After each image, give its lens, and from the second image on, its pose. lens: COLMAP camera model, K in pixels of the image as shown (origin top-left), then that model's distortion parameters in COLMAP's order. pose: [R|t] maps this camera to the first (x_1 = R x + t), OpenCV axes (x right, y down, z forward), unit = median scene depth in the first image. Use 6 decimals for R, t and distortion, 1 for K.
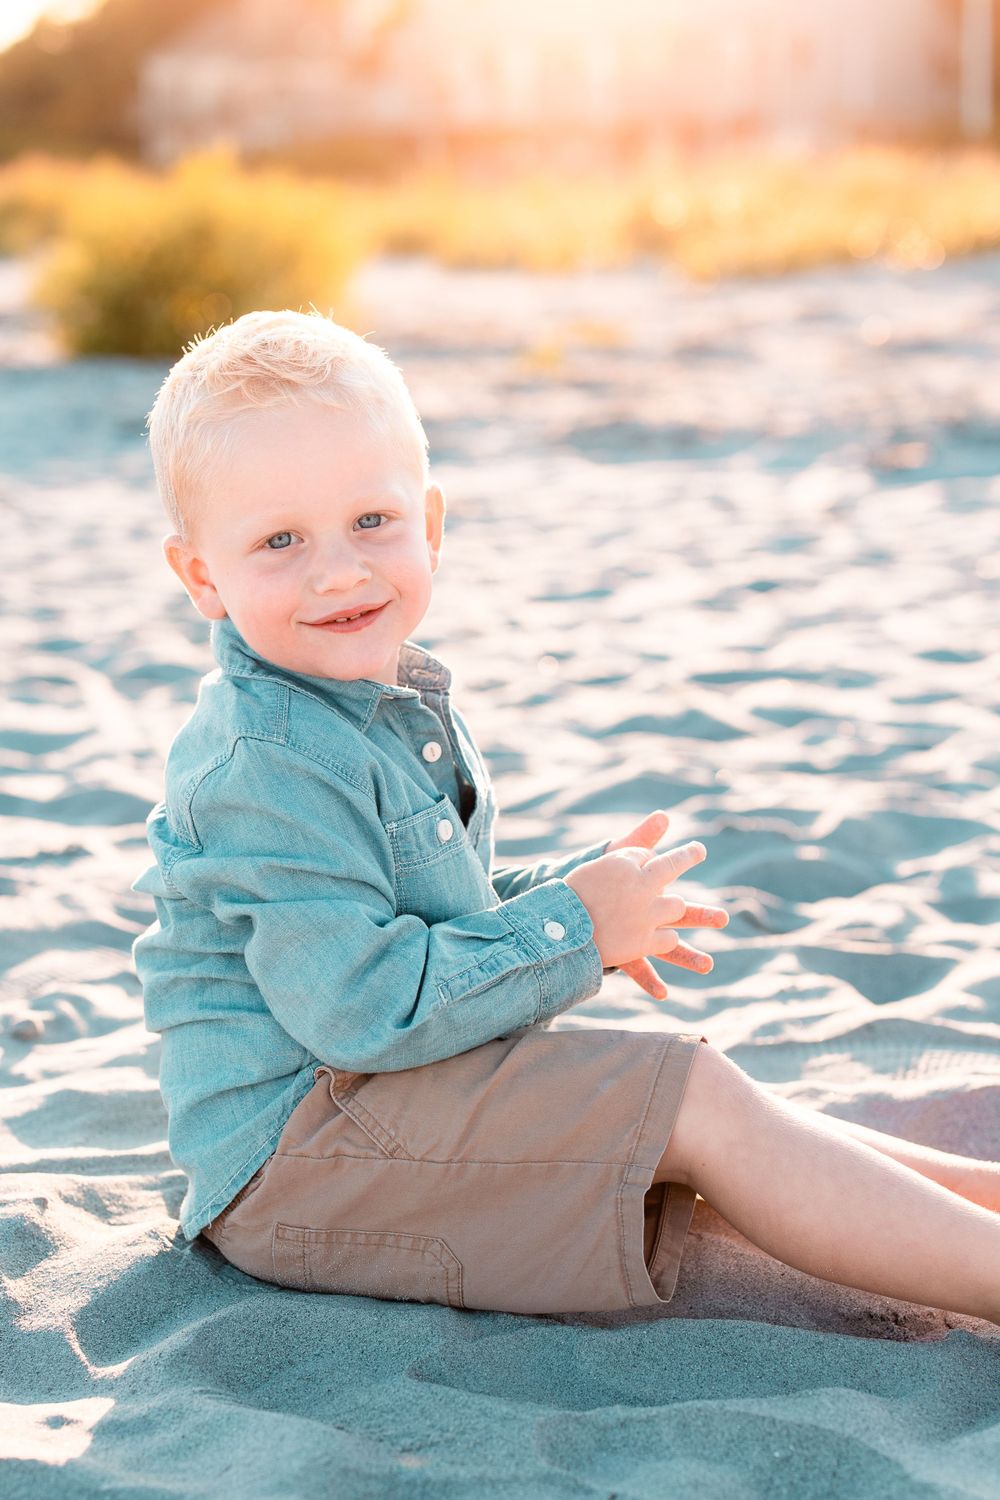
lens RADIAL K [[2188.0, 0, 501.0], [0, 2188.0, 750.6], [0, 0, 1]] dist [-0.030890, 0.000000]
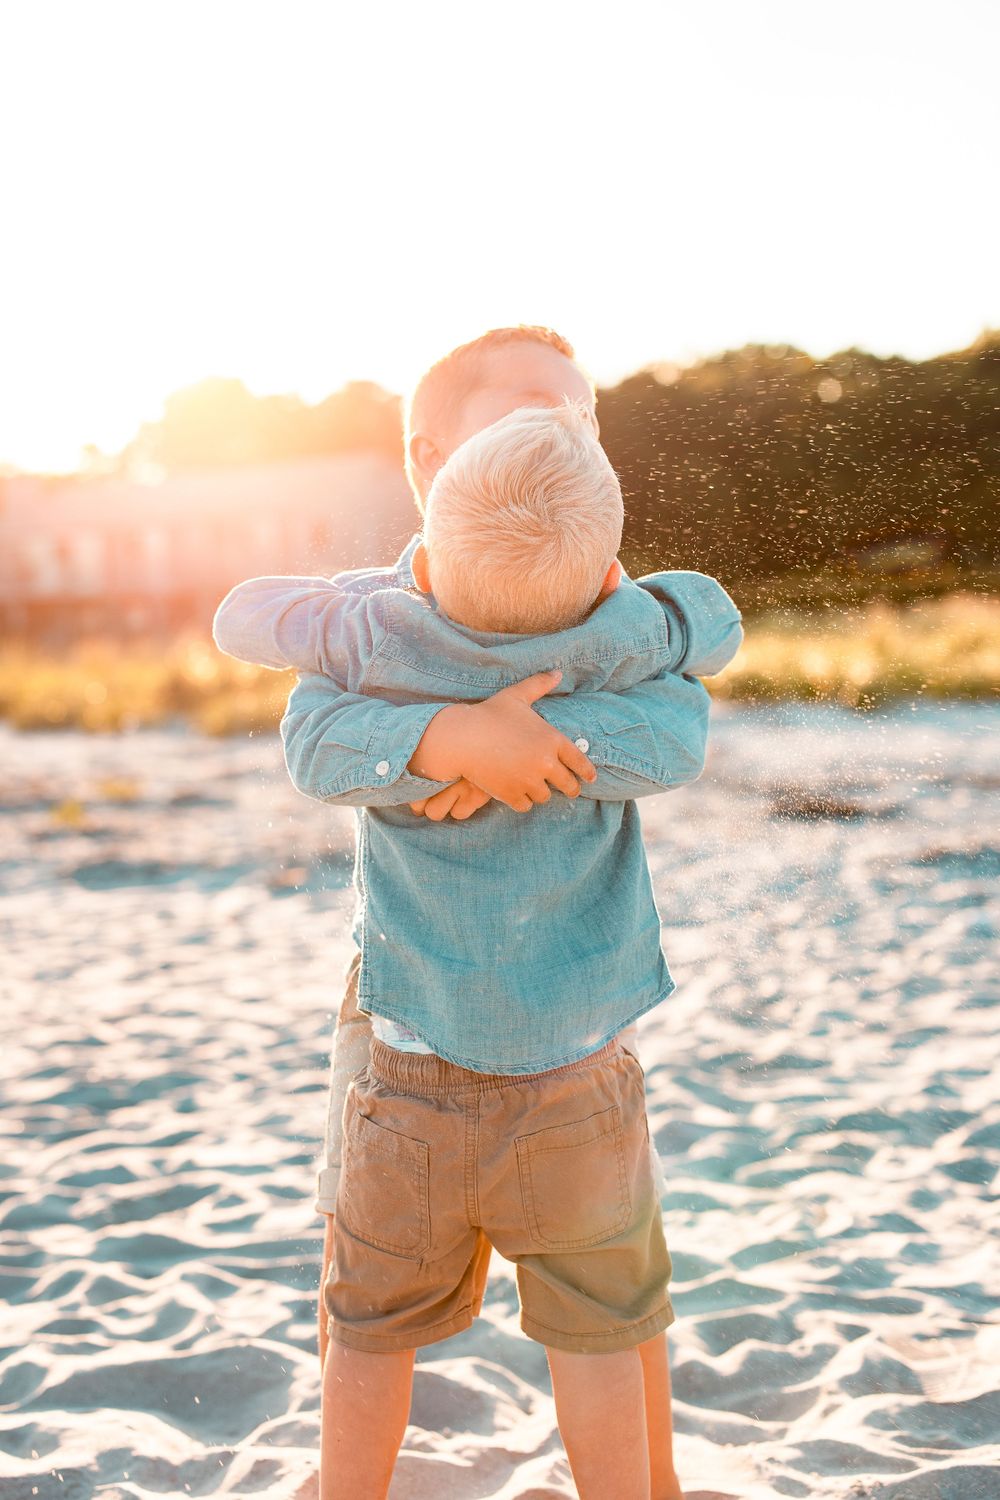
lens RADIAL K [[2188.0, 0, 499.2], [0, 2188.0, 747.4], [0, 0, 1]] dist [-0.030890, 0.000000]
pose [[0.985712, -0.031971, 0.165375, 0.077262], [0.060659, 0.983322, -0.171457, 0.048507], [-0.157135, 0.179039, 0.971213, -0.539064]]
